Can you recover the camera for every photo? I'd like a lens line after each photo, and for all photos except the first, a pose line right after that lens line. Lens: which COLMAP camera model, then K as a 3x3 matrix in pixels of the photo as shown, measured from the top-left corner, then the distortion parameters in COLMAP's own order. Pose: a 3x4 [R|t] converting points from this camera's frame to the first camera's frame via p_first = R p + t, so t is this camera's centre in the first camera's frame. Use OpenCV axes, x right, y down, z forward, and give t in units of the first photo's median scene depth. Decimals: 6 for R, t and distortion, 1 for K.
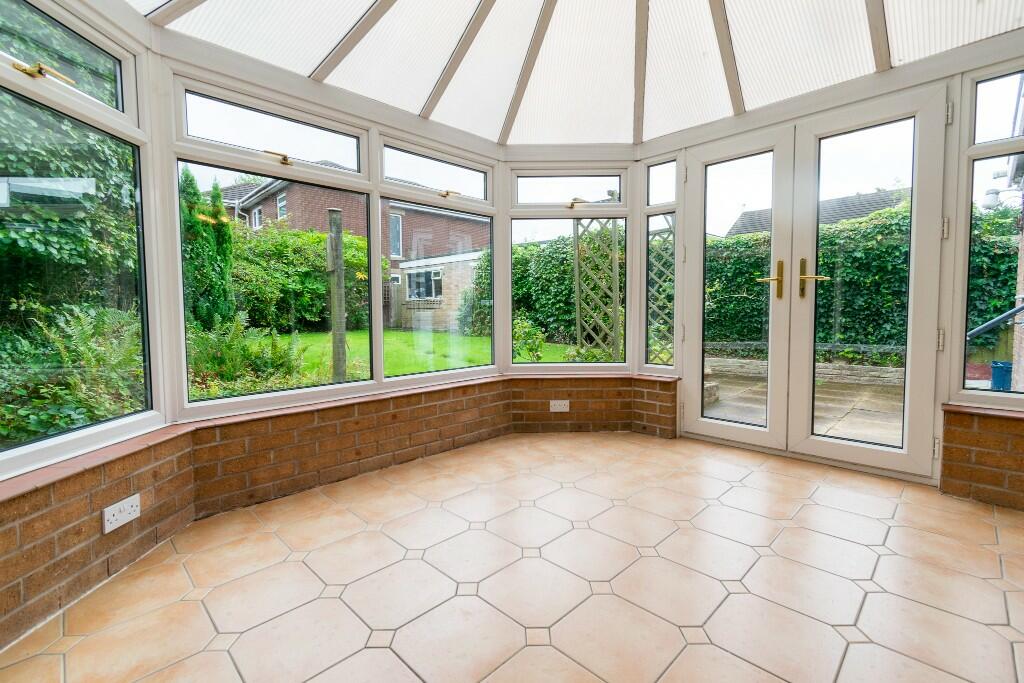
lens RADIAL K [[449.6, 0, 513.8], [0, 449.6, 332.9], [0, 0, 1]] dist [0.002192, 0.000332]
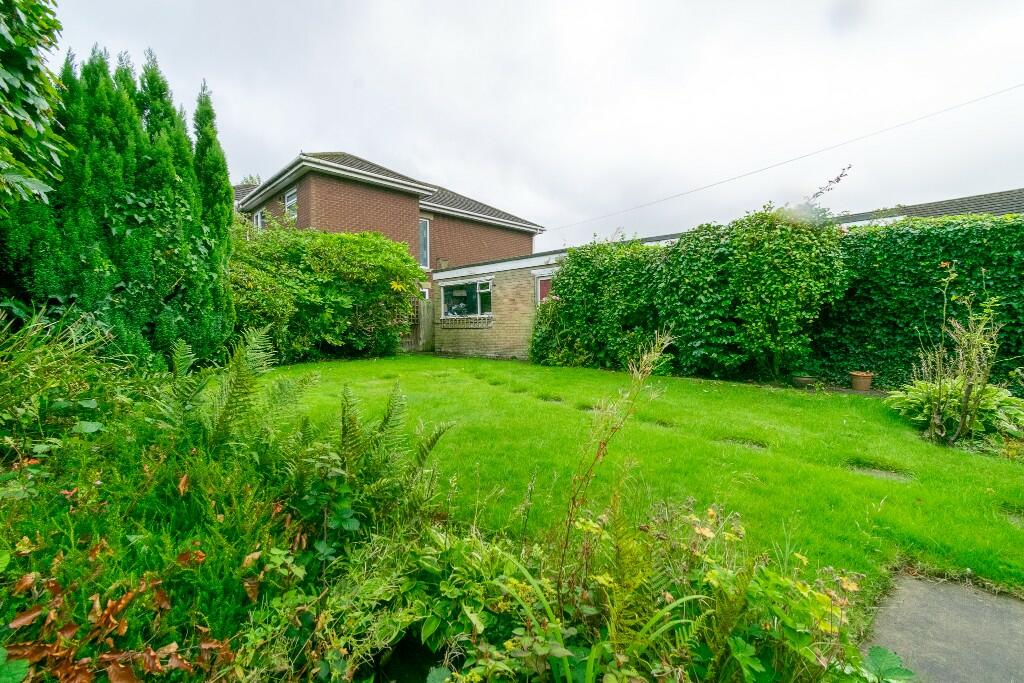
lens RADIAL K [[449.6, 0, 513.8], [0, 449.6, 332.9], [0, 0, 1]] dist [0.002192, 0.000332]
pose [[0.999949, -0.001494, 0.009989, -0.157910], [0.001951, 0.998943, -0.045917, -0.011900], [-0.009910, 0.045934, 0.998895, 0.249541]]
